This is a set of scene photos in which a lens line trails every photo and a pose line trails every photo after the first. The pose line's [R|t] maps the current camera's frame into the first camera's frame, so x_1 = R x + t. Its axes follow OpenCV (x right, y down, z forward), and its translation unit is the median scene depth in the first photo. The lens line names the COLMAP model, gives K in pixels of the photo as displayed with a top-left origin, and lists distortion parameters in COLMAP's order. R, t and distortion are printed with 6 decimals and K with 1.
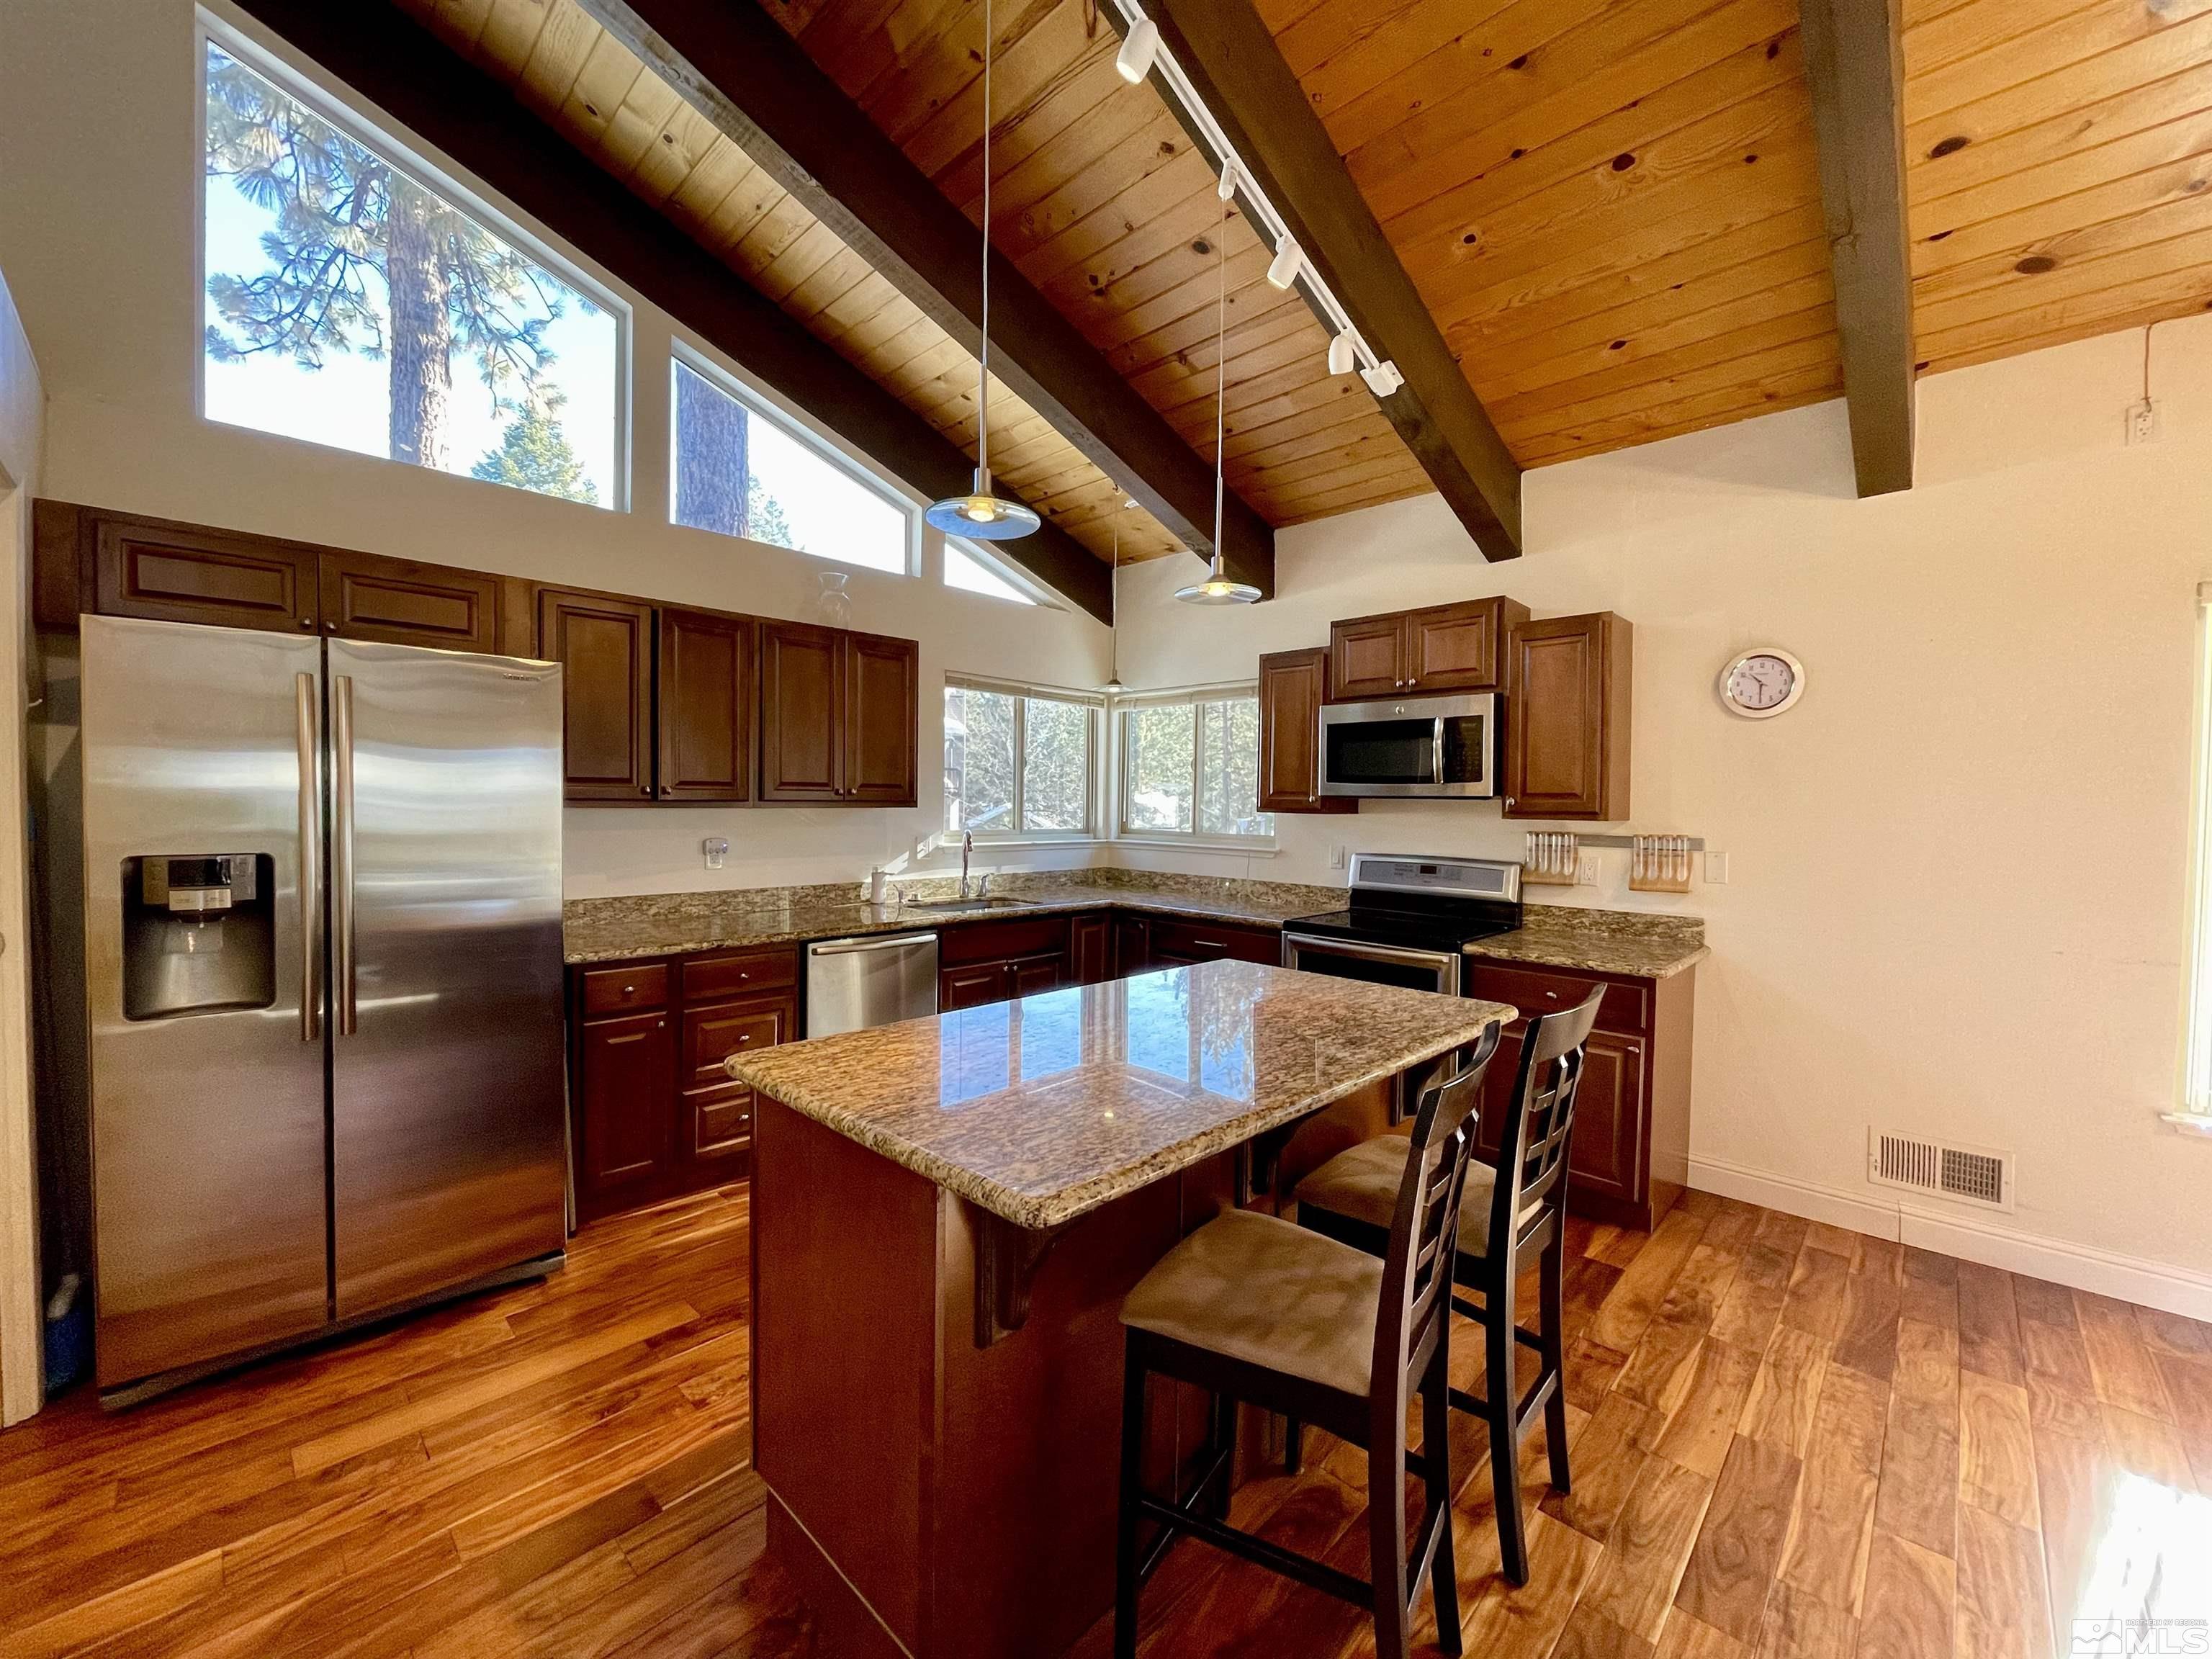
lens RADIAL K [[890.1, 0, 1109.3], [0, 890.1, 821.7], [0, 0, 1]] dist [-0.004195, -0.000335]
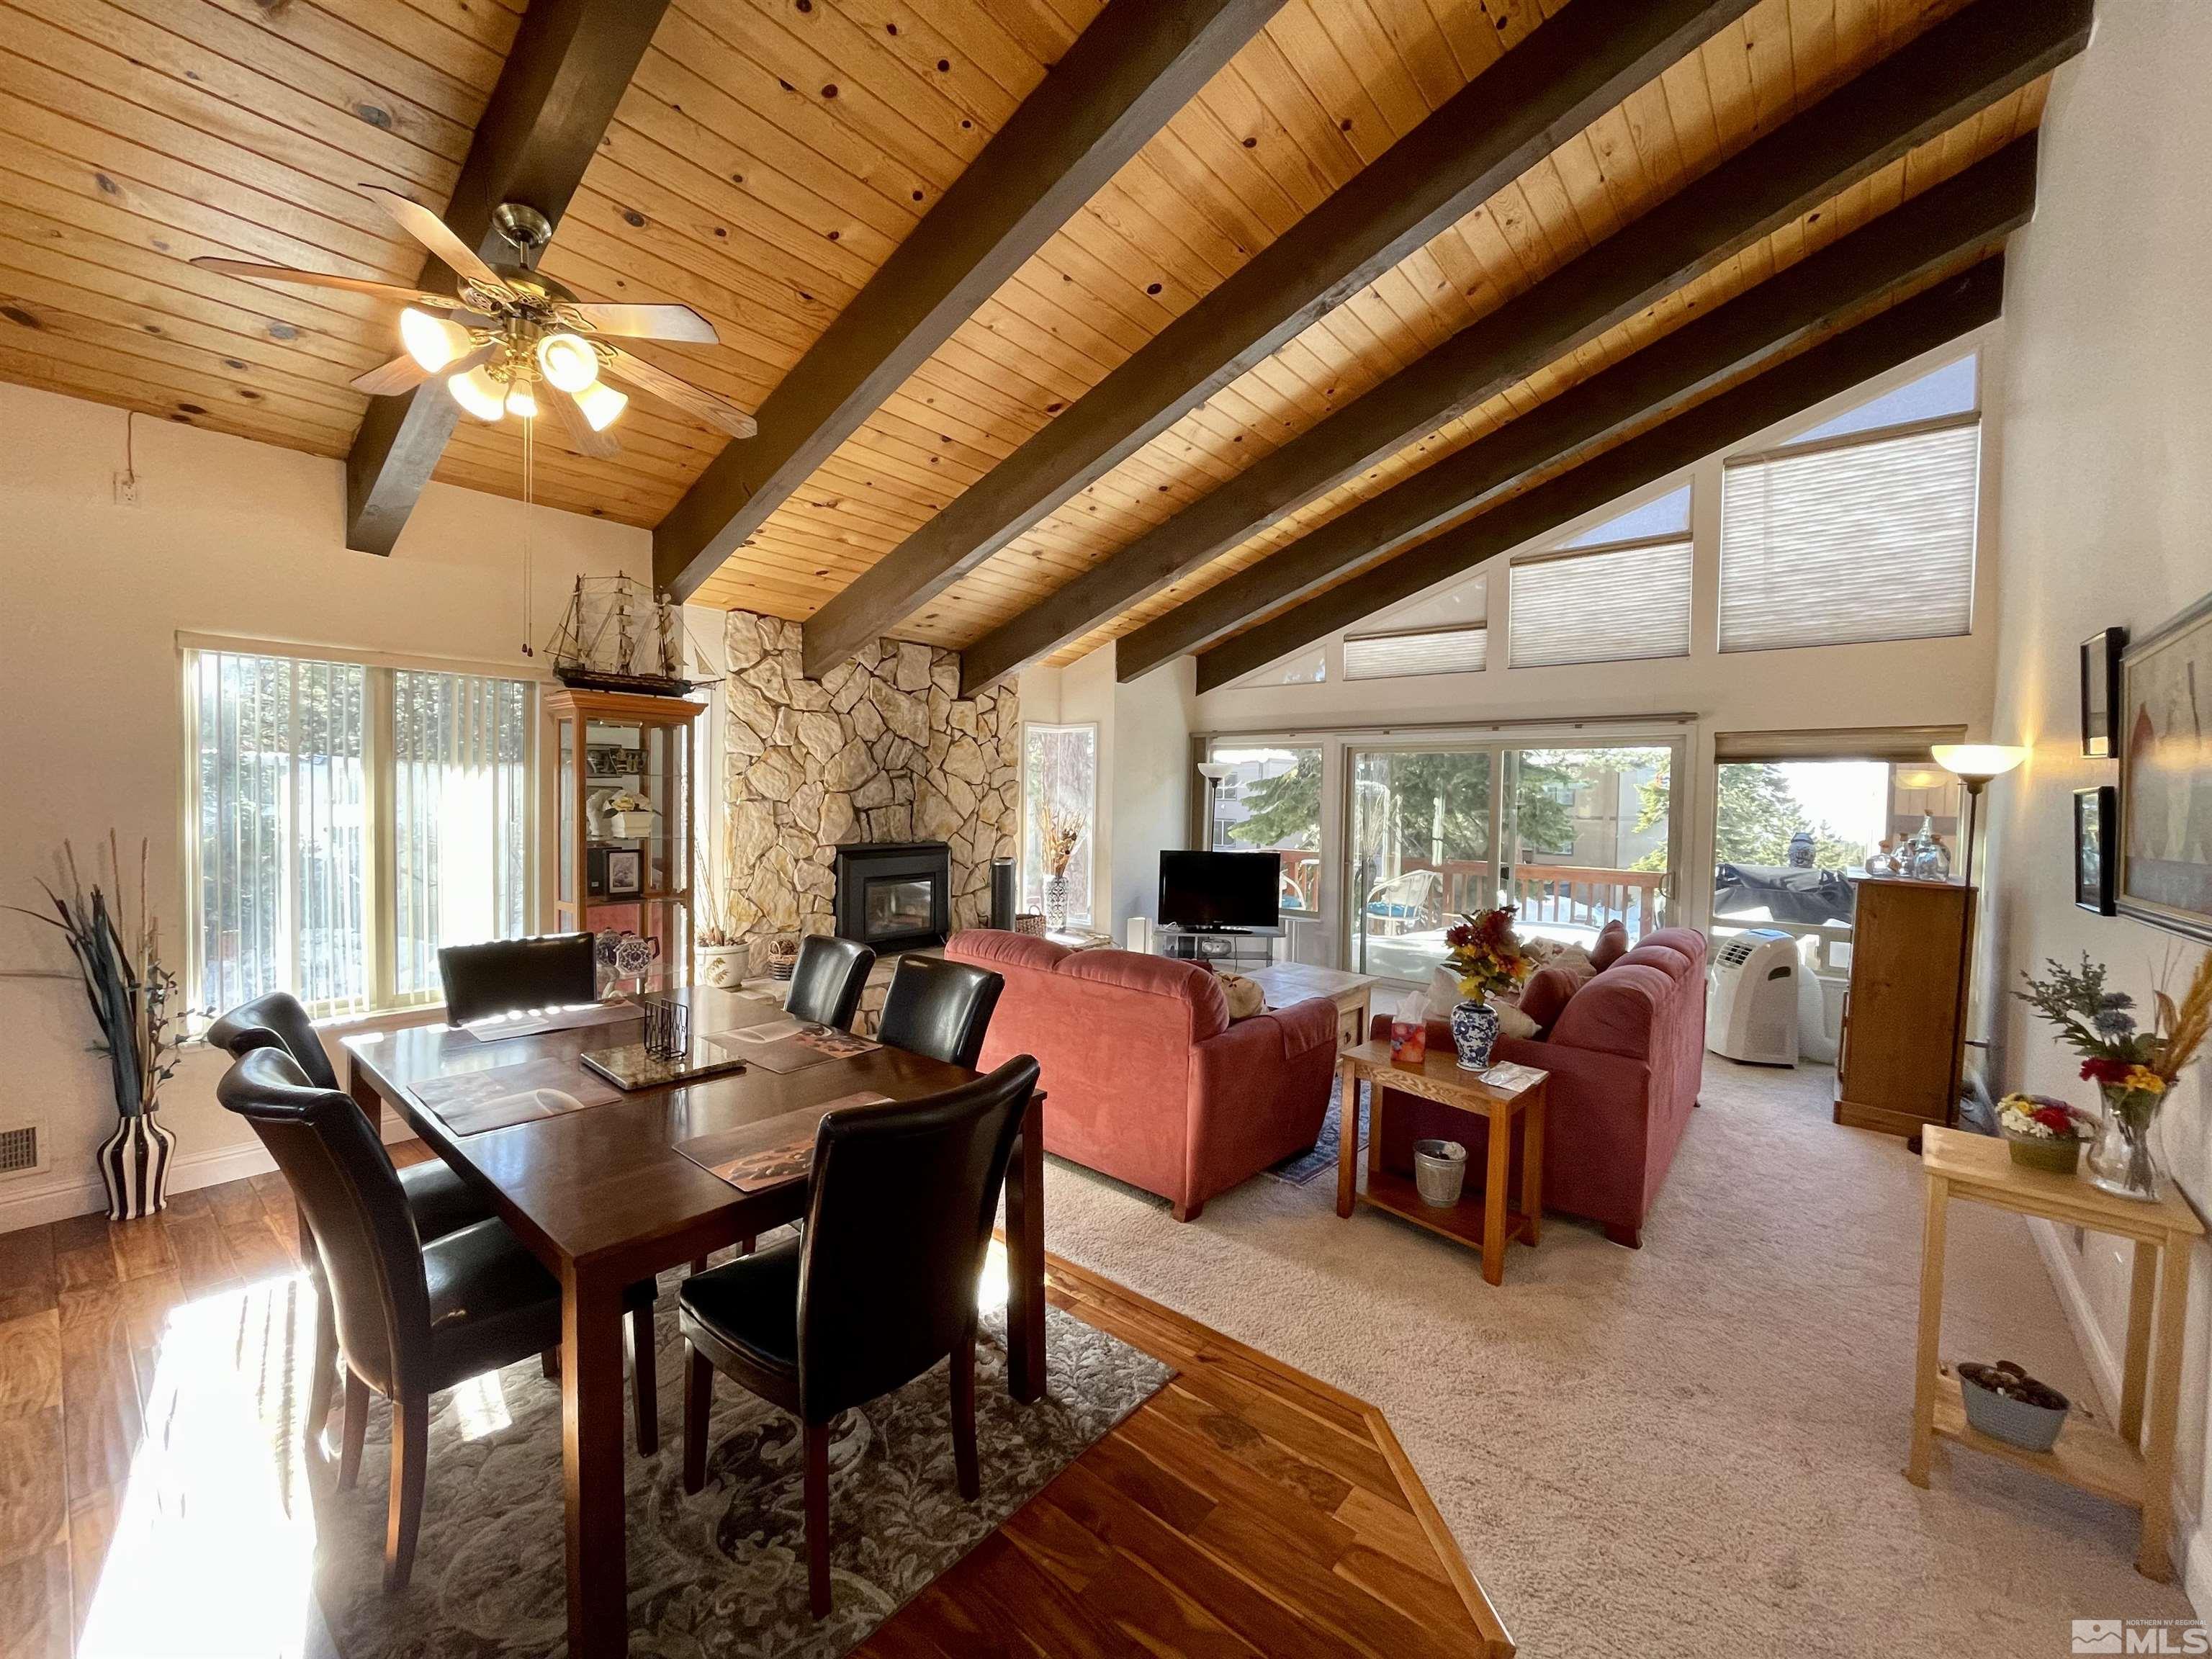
lens RADIAL K [[894.5, 0, 1100.2], [0, 894.5, 822.6], [0, 0, 1]] dist [-0.005722, 0.000166]
pose [[-0.072118, -0.043213, 0.996460, -0.123746], [0.002553, 0.999050, 0.043510, -0.028697], [-0.997393, 0.005682, -0.071940, -0.179722]]
